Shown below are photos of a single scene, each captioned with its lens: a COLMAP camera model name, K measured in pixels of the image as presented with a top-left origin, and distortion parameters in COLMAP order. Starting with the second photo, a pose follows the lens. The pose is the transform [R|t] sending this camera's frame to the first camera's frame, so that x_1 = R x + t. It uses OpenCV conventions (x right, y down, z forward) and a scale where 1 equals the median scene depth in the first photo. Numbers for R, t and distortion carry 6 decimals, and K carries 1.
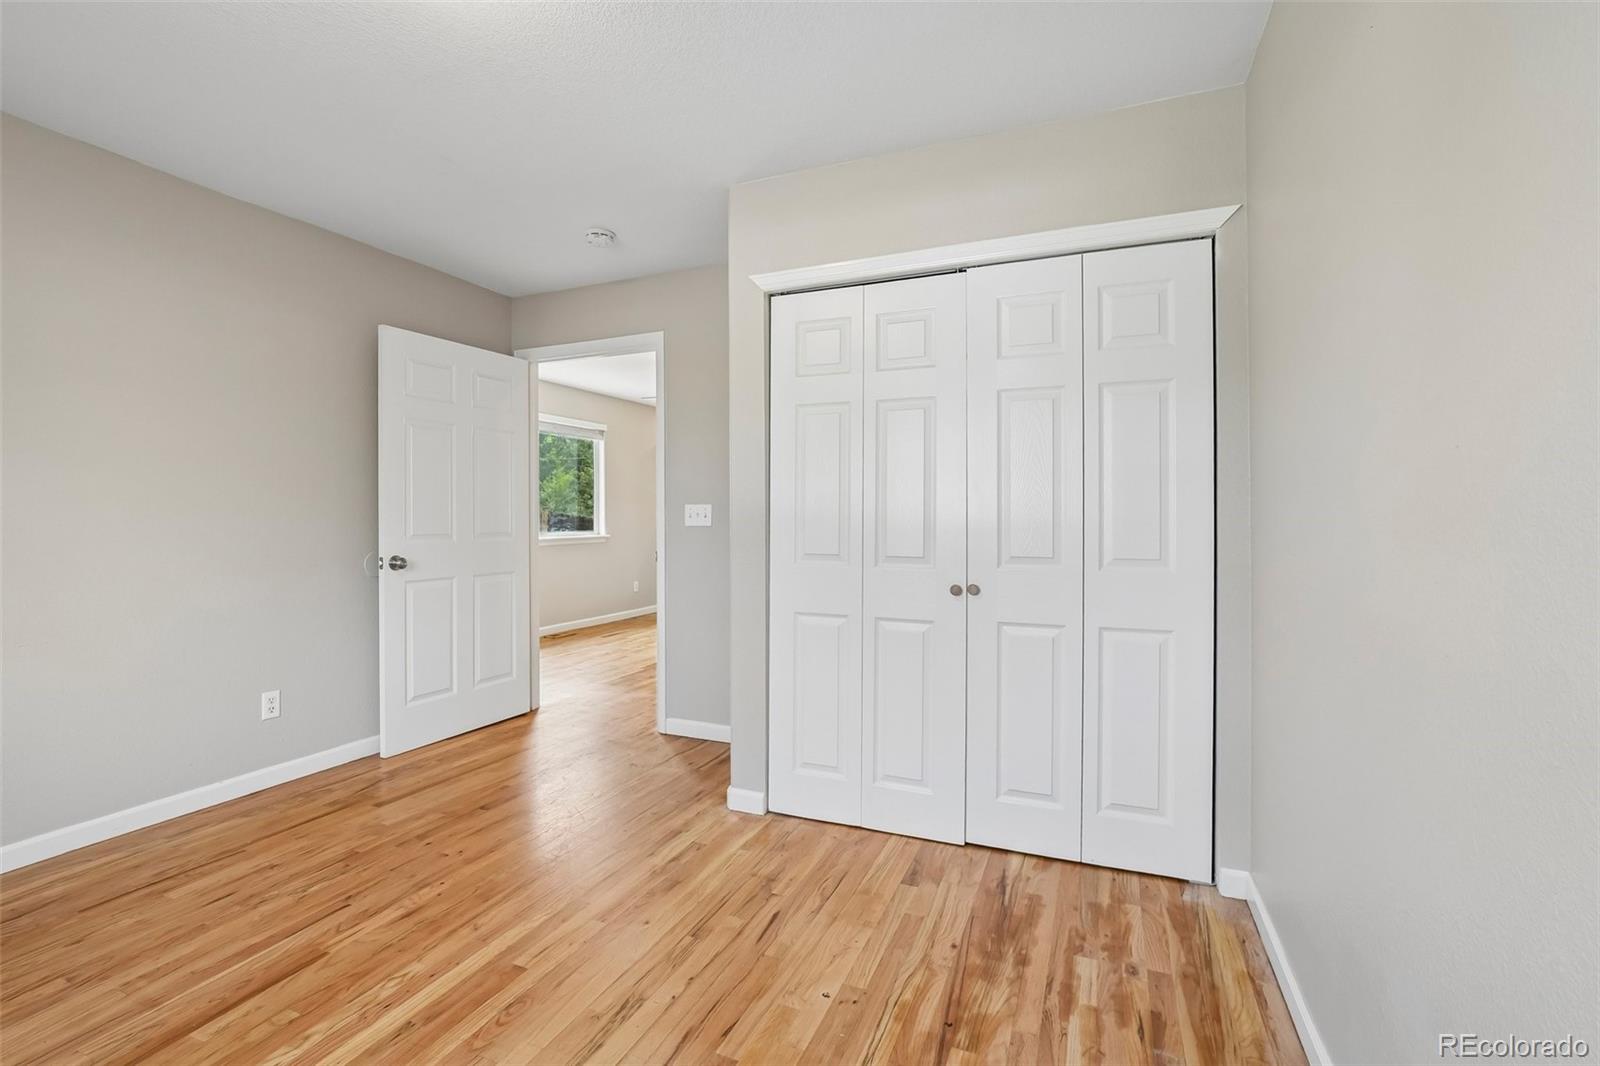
lens RADIAL K [[723.8, 0, 794.4], [0, 723.8, 528.8], [0, 0, 1]] dist [-0.063883, 0.023054]
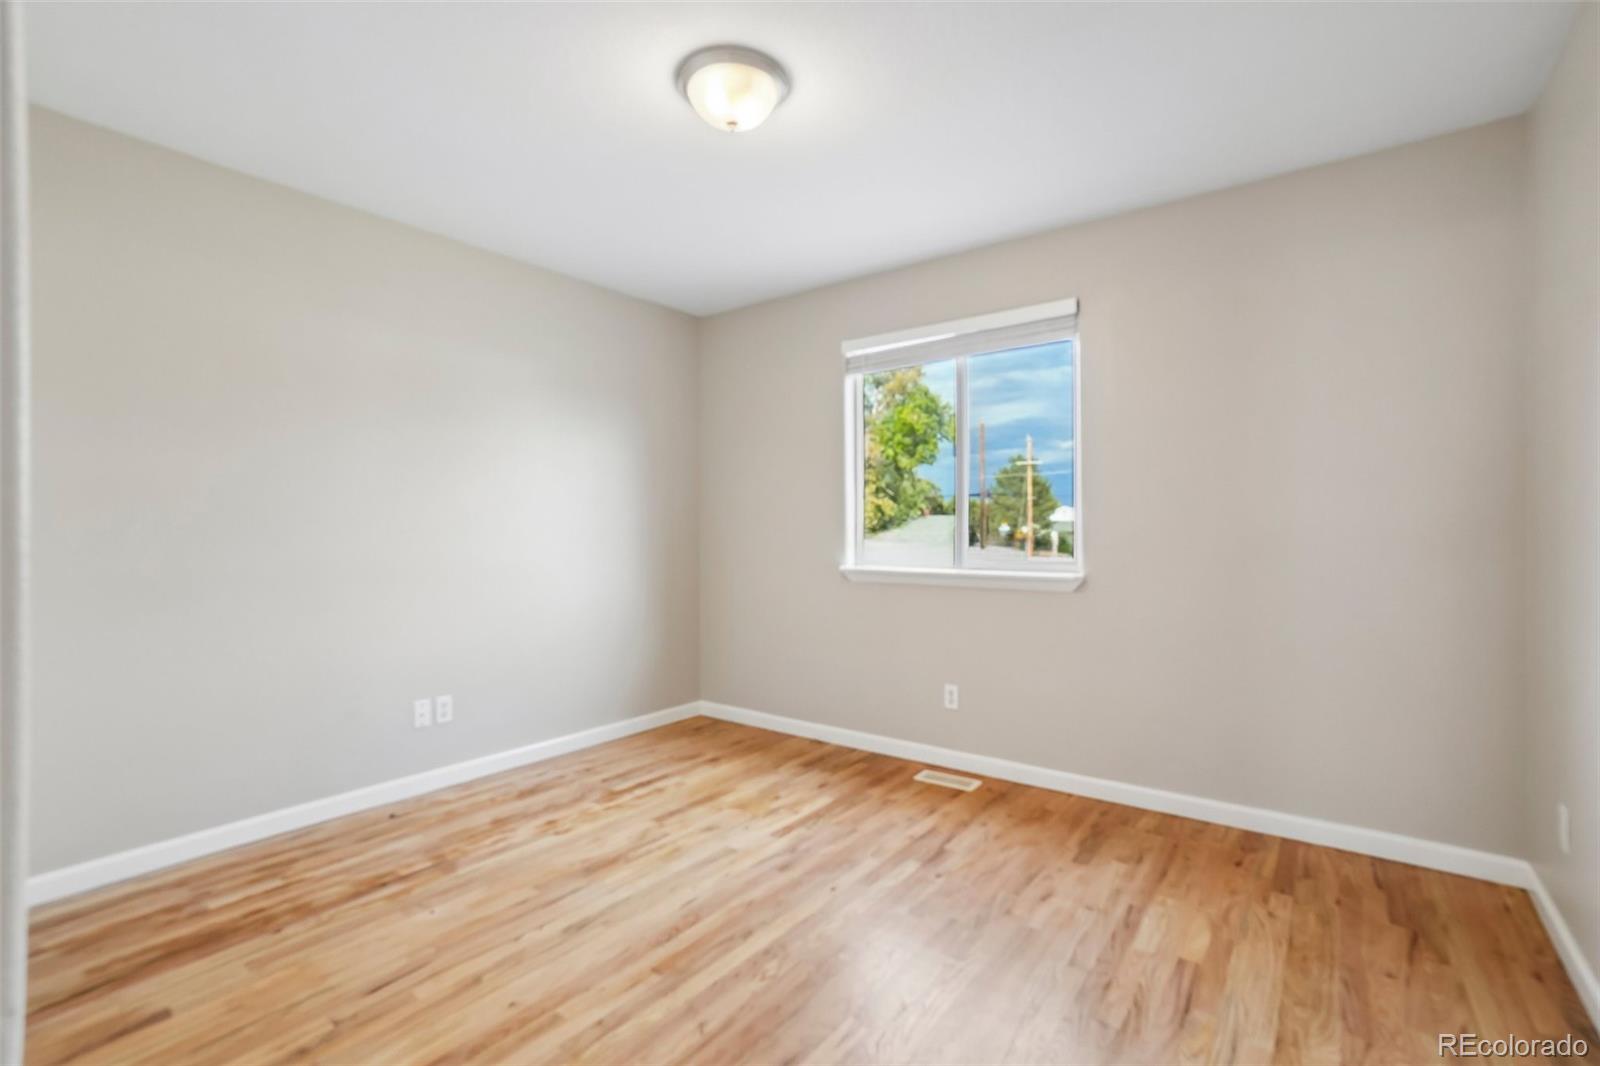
lens RADIAL K [[723.8, 0, 794.4], [0, 723.8, 528.8], [0, 0, 1]] dist [-0.063883, 0.023054]
pose [[-0.970681, -0.004156, 0.240335, -0.827142], [-0.001268, 0.999925, 0.012169, -0.031495], [-0.240367, 0.011508, -0.970614, 1.938721]]
